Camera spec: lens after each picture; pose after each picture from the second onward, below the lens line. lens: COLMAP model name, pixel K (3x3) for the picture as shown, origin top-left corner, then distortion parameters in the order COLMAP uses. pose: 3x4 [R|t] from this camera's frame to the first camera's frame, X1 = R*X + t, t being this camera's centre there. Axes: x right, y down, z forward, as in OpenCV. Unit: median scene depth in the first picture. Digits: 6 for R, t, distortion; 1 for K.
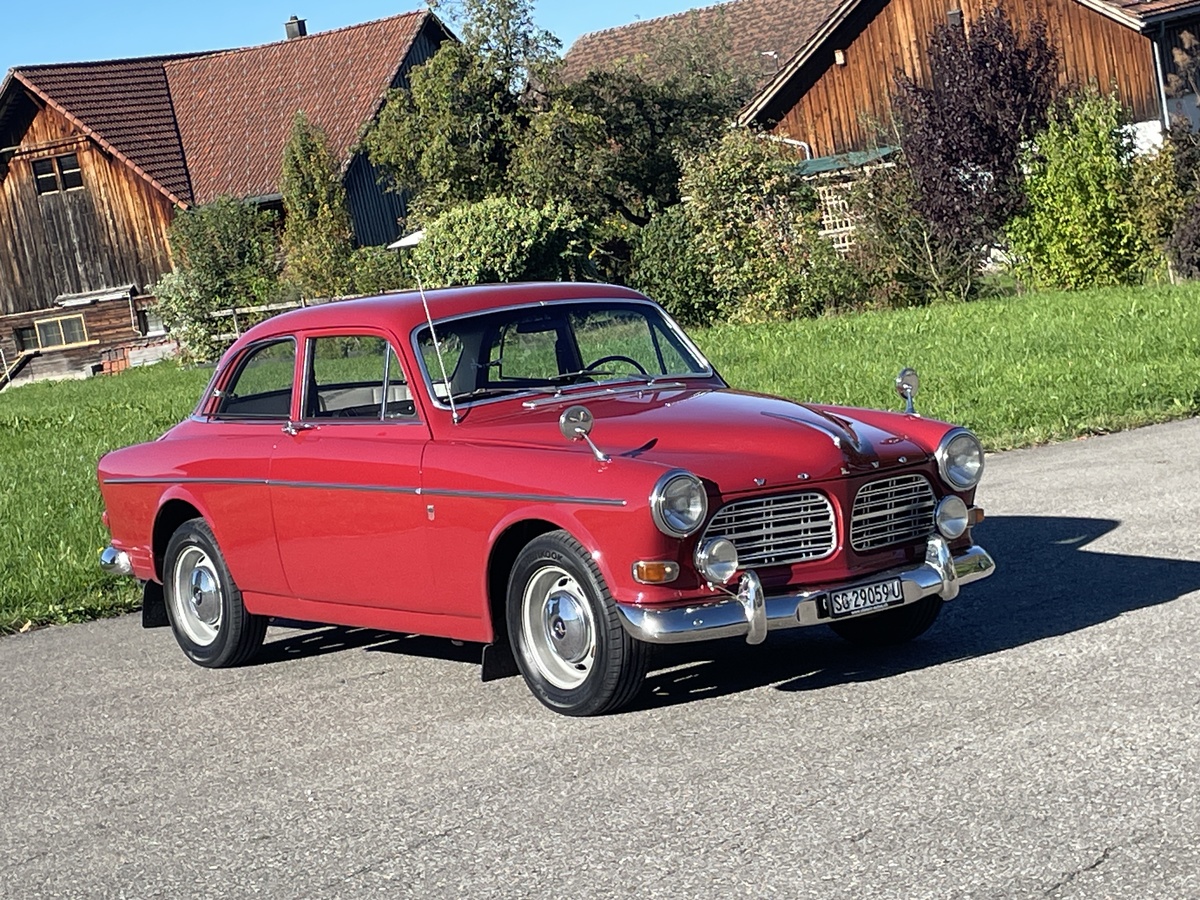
lens RADIAL K [[2624.6, 0, 602.7], [0, 2624.6, 454.3], [0, 0, 1]] dist [0.219635, 0.000000]
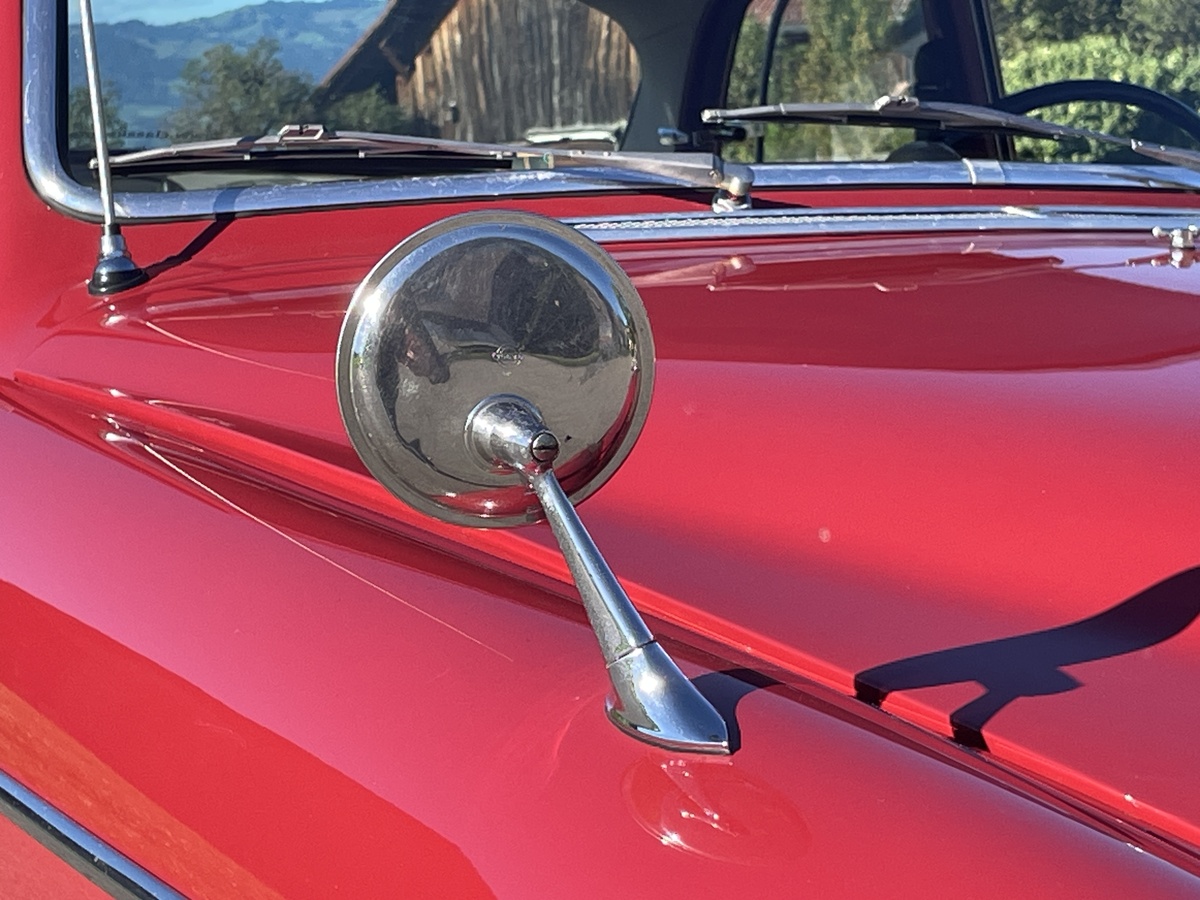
lens RADIAL K [[3058.9, 0, 588.9], [0, 3058.9, 443.2], [0, 0, 1]] dist [0.354650, 0.000000]
pose [[0.974102, 0.111172, -0.196894, 0.003322], [-0.106264, 0.993709, 0.035353, -0.002235], [0.199585, -0.013515, 0.979787, 0.143447]]
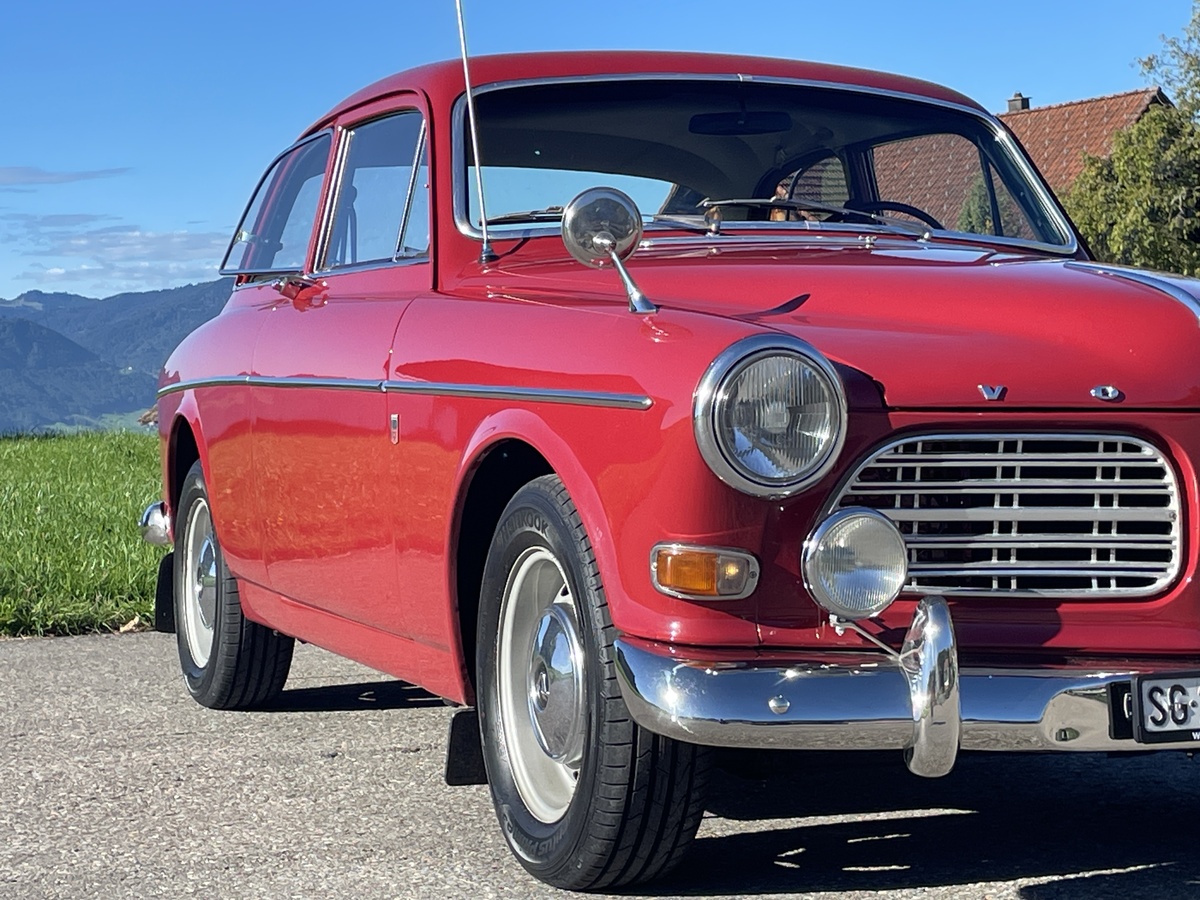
lens RADIAL K [[2601.6, 0, 593.3], [0, 2601.6, 440.0], [0, 0, 1]] dist [0.090348, 0.000000]
pose [[0.954844, 0.099599, -0.279916, 0.018932], [-0.112541, 0.993179, -0.030508, 0.006168], [0.274968, 0.060632, 0.959540, 0.095504]]
